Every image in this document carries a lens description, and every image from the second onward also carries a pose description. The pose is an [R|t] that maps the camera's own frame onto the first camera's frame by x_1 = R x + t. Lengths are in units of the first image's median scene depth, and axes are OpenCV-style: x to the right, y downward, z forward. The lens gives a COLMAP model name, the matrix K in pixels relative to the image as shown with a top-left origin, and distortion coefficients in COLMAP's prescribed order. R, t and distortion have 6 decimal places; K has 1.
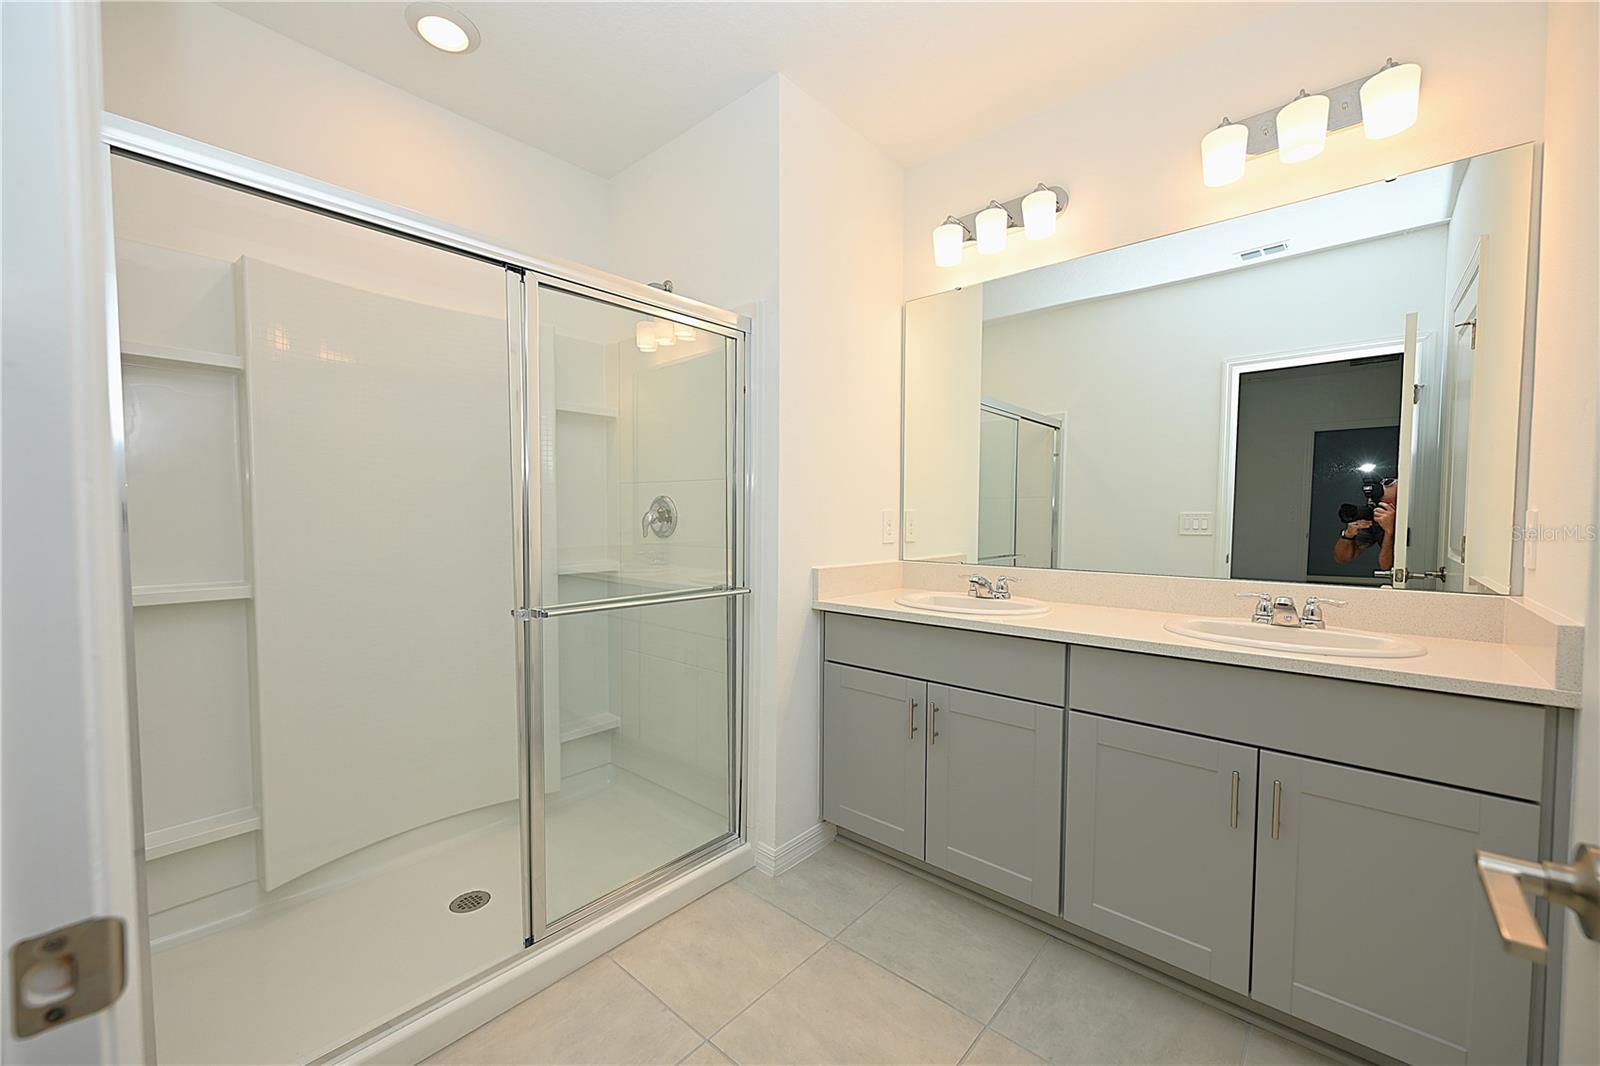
lens RADIAL K [[629.1, 0, 802.3], [0, 629.1, 537.2], [0, 0, 1]] dist [0.002164, -0.000115]
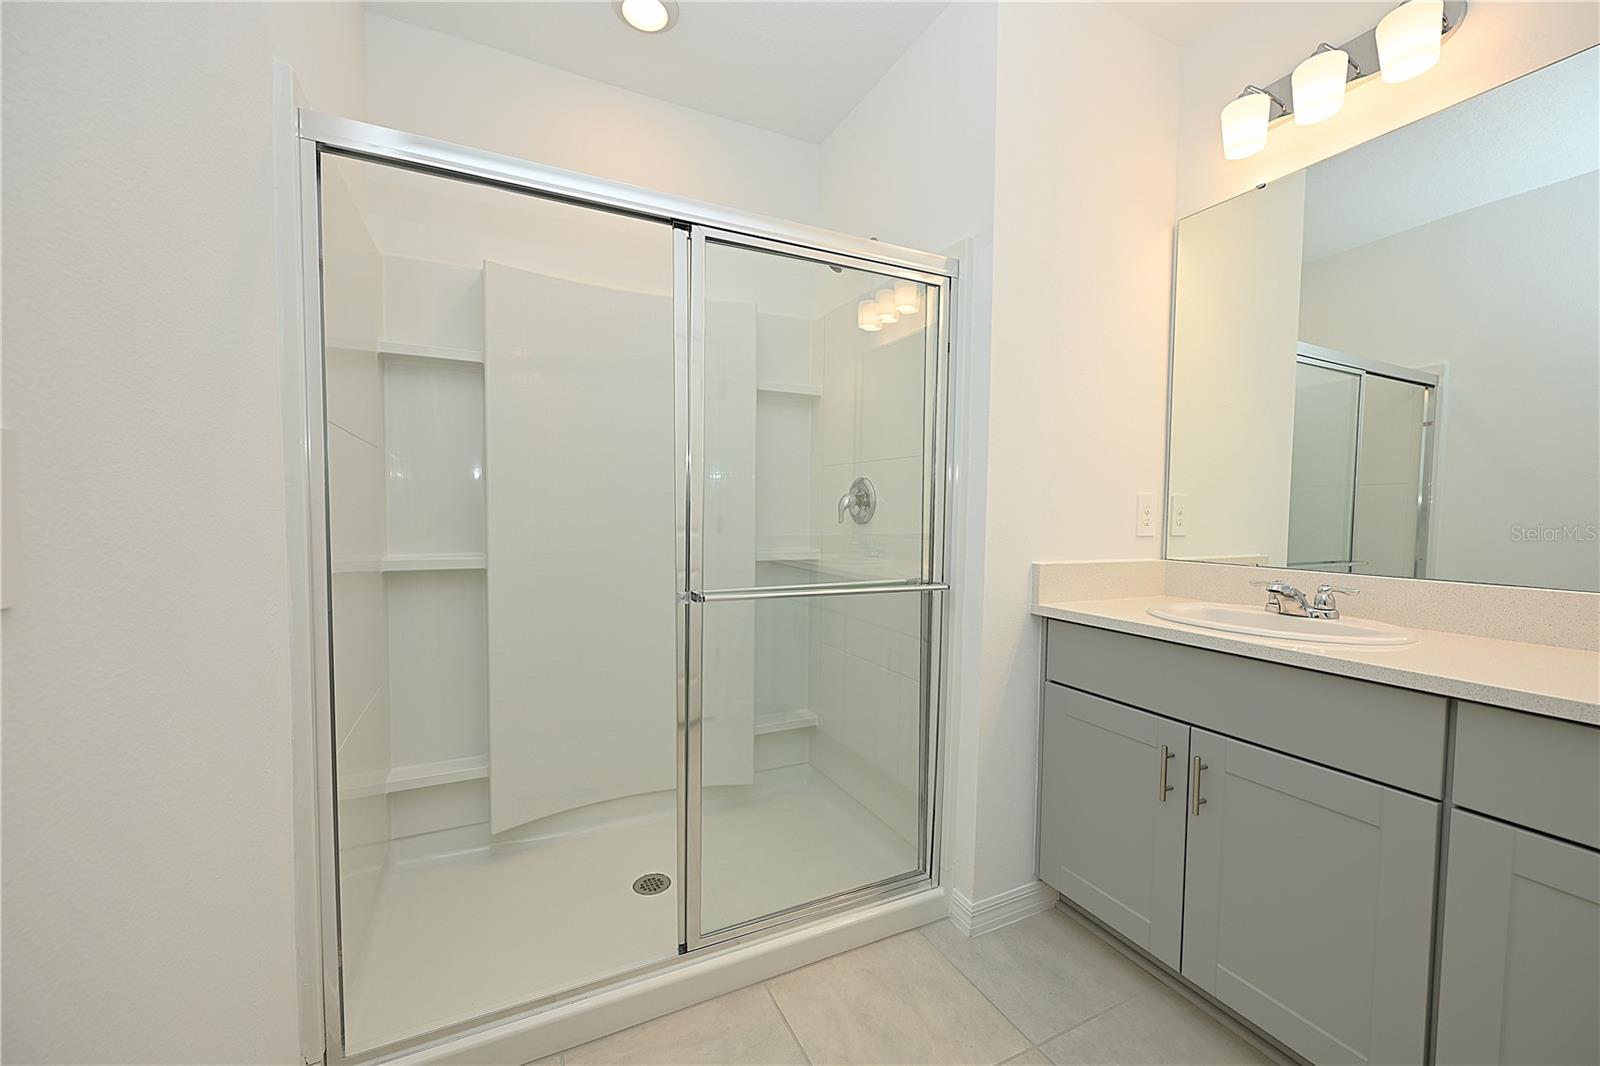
lens RADIAL K [[629.1, 0, 806.8], [0, 629.1, 535.9], [0, 0, 1]] dist [0.002164, -0.000115]
pose [[0.924787, 0.022206, -0.379836, 0.056183], [-0.021957, 0.999746, 0.004987, 0.017206], [0.379850, 0.003728, 0.925041, 0.152422]]
